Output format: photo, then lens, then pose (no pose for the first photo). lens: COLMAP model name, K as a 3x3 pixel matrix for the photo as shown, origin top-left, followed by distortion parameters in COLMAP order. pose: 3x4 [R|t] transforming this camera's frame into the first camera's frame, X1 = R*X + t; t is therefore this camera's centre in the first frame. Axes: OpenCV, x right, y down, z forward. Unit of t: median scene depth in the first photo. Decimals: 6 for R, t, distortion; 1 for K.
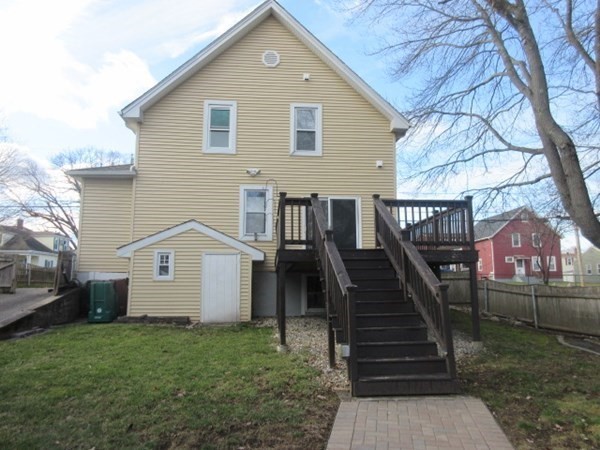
lens RADIAL K [[448.9, 0, 300.0], [0, 448.9, 225.0], [0, 0, 1]] dist [-0.003355, -0.001376]
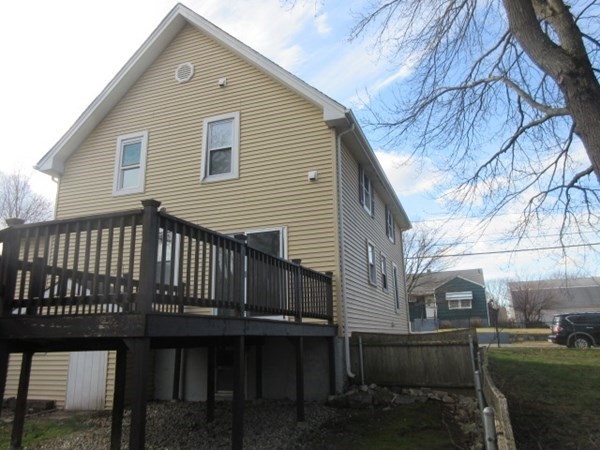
lens RADIAL K [[448.9, 0, 300.0], [0, 448.9, 225.0], [0, 0, 1]] dist [-0.003355, -0.001376]
pose [[0.905956, -0.120468, -0.405870, 0.439324], [0.075597, 0.989286, -0.124890, 0.024801], [0.416567, 0.082462, 0.905357, 0.379307]]
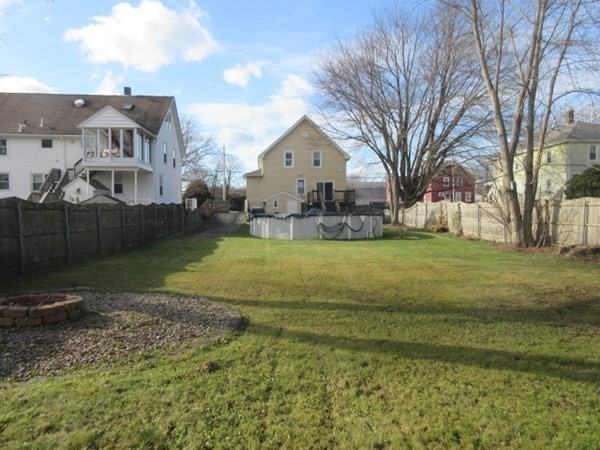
lens RADIAL K [[448.9, 0, 300.0], [0, 448.9, 225.0], [0, 0, 1]] dist [-0.003355, -0.001376]
pose [[0.999878, -0.006613, 0.014143, -0.149499], [0.004332, 0.987812, 0.155592, -0.251892], [-0.014999, -0.155512, 0.987720, -2.137683]]
